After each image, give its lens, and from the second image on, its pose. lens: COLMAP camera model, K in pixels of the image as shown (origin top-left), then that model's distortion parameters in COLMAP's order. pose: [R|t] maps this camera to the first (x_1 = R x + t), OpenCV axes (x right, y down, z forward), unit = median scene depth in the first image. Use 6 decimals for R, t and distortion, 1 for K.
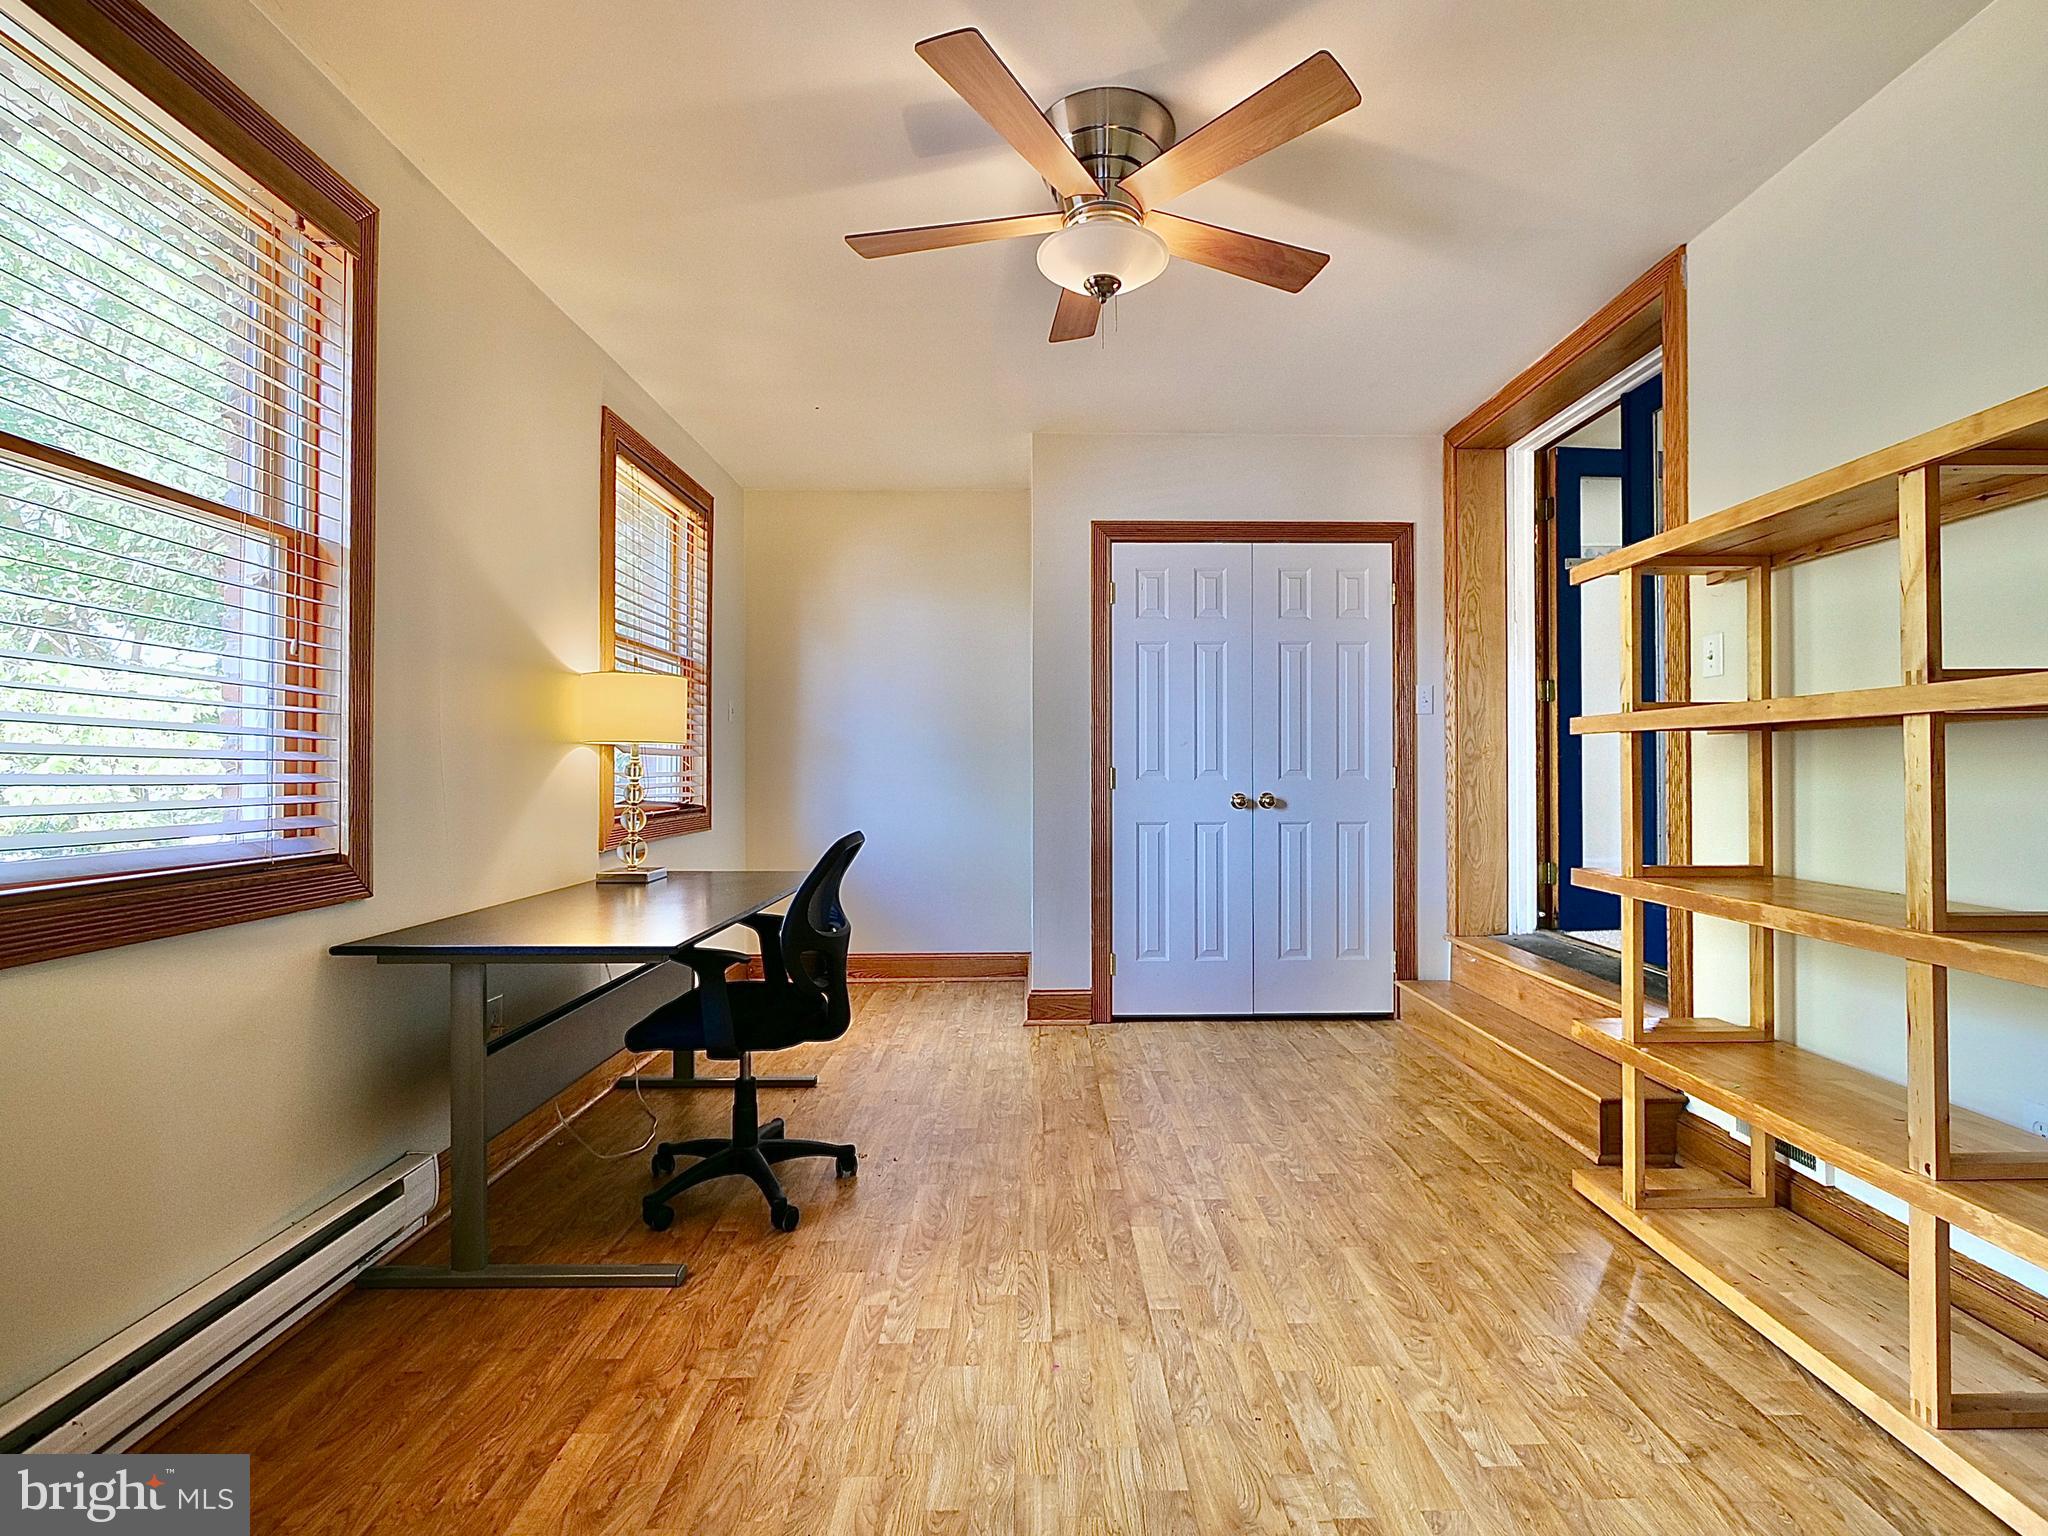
lens RADIAL K [[914.5, 0, 1049.8], [0, 914.5, 740.3], [0, 0, 1]] dist [-0.008919, -0.000388]
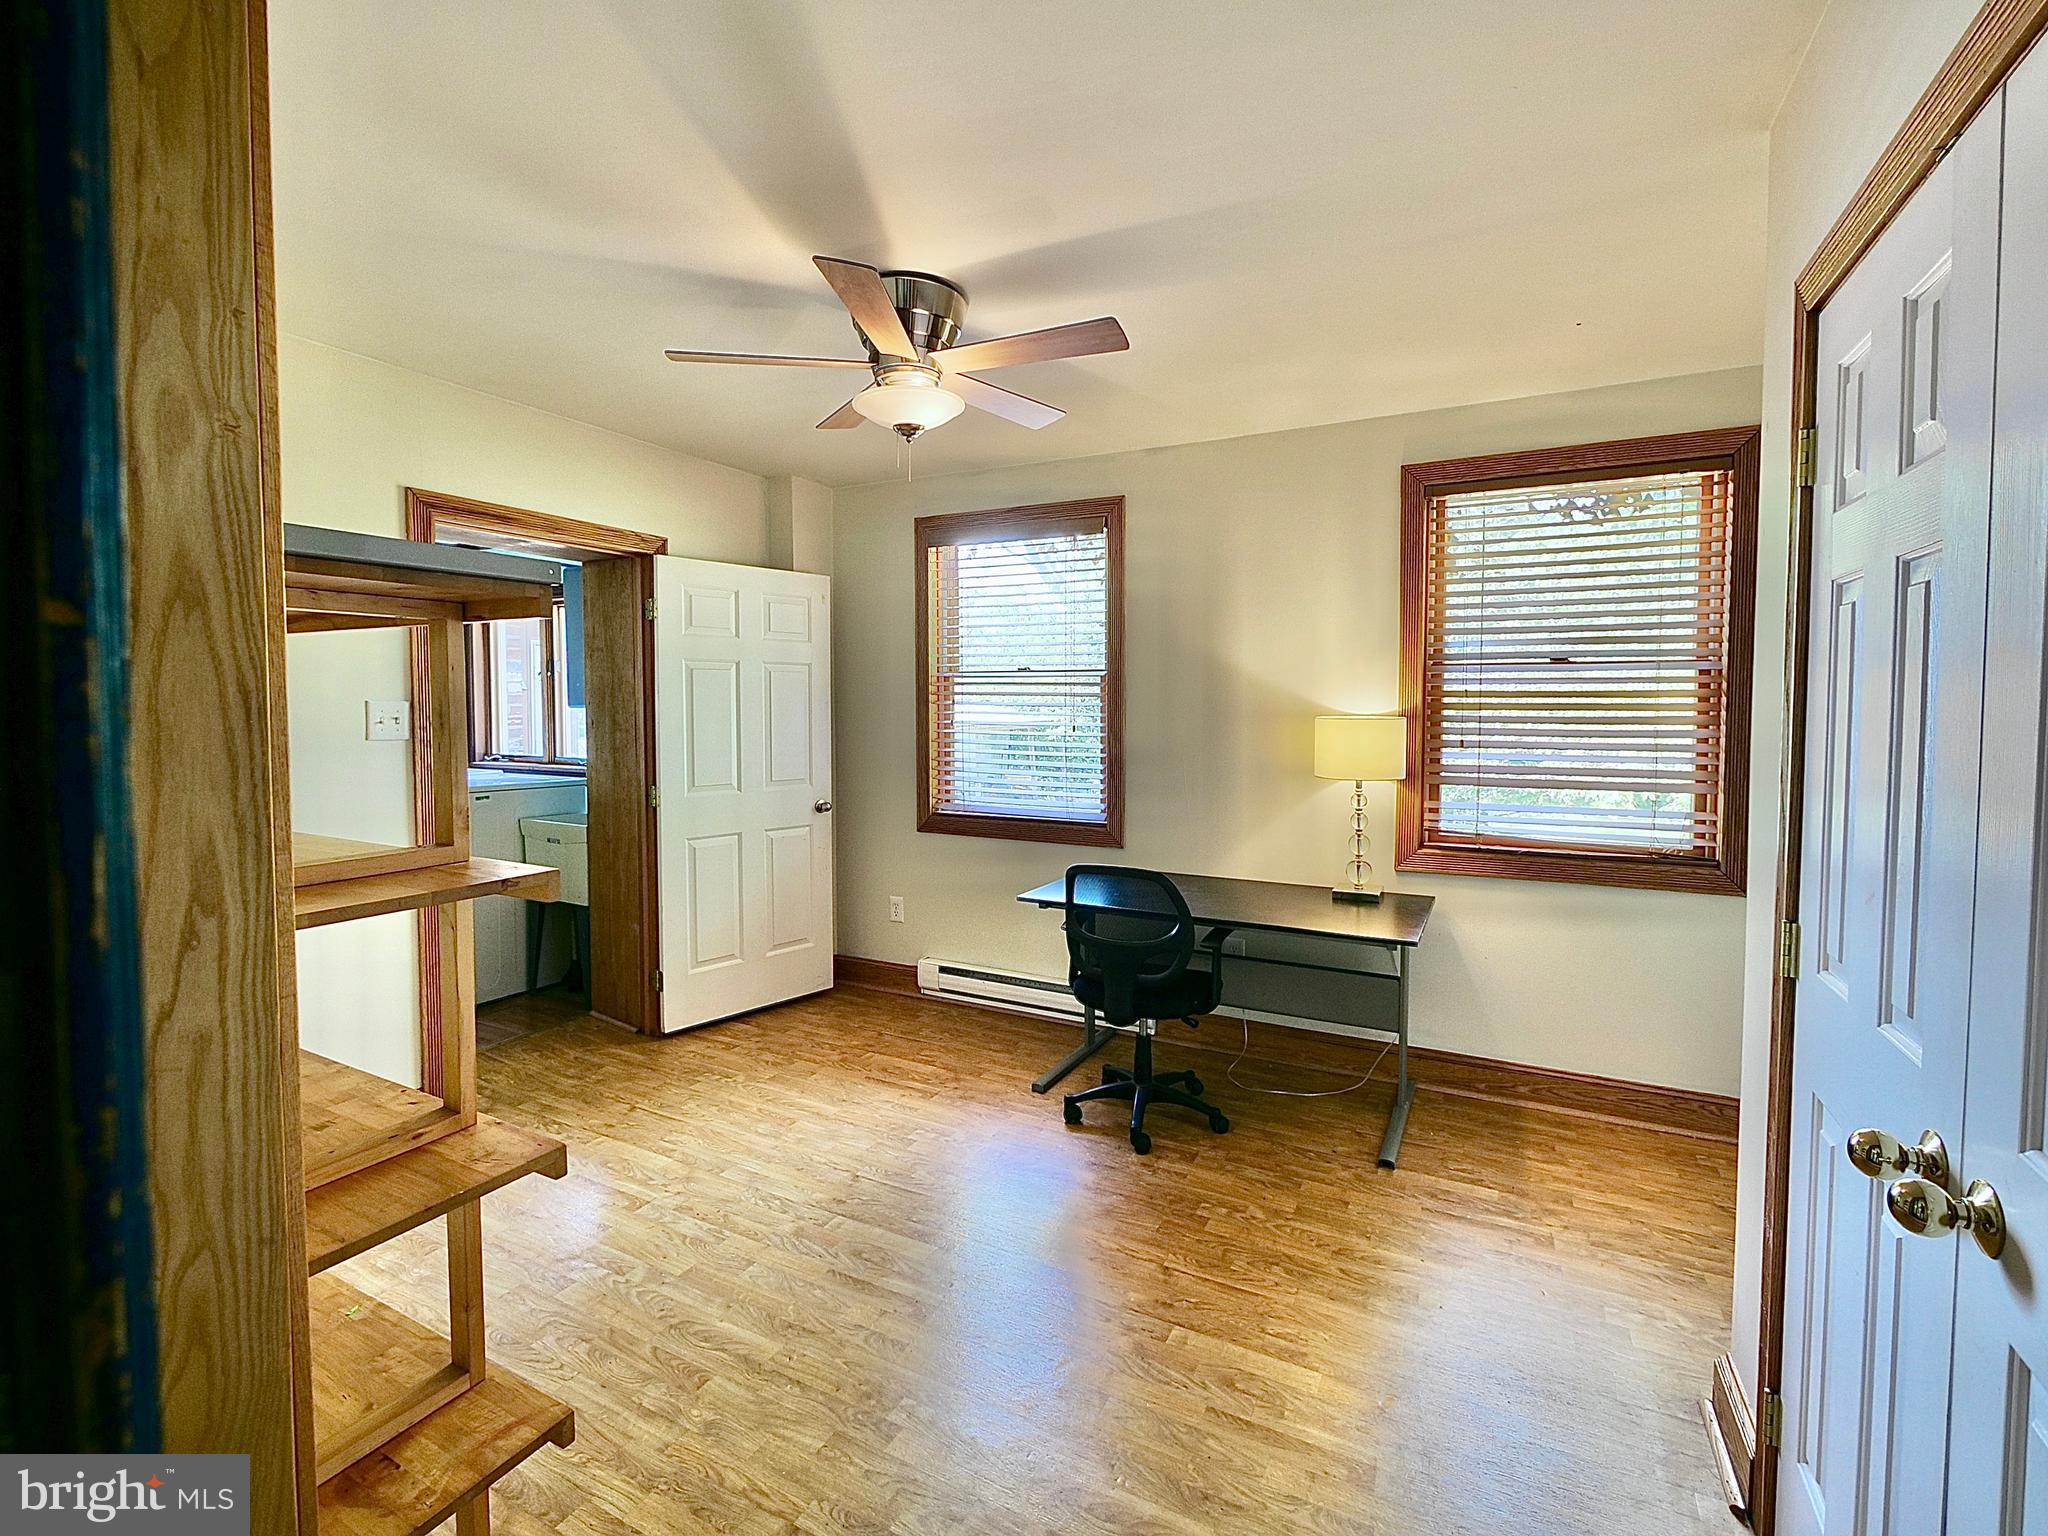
lens RADIAL K [[914.5, 0, 1049.8], [0, 914.5, 740.3], [0, 0, 1]] dist [-0.008919, -0.000388]
pose [[-0.472260, 0.039917, -0.880555, 1.145553], [0.024544, 0.999182, 0.032131, -0.140095], [0.881117, -0.006438, -0.472854, 1.928269]]
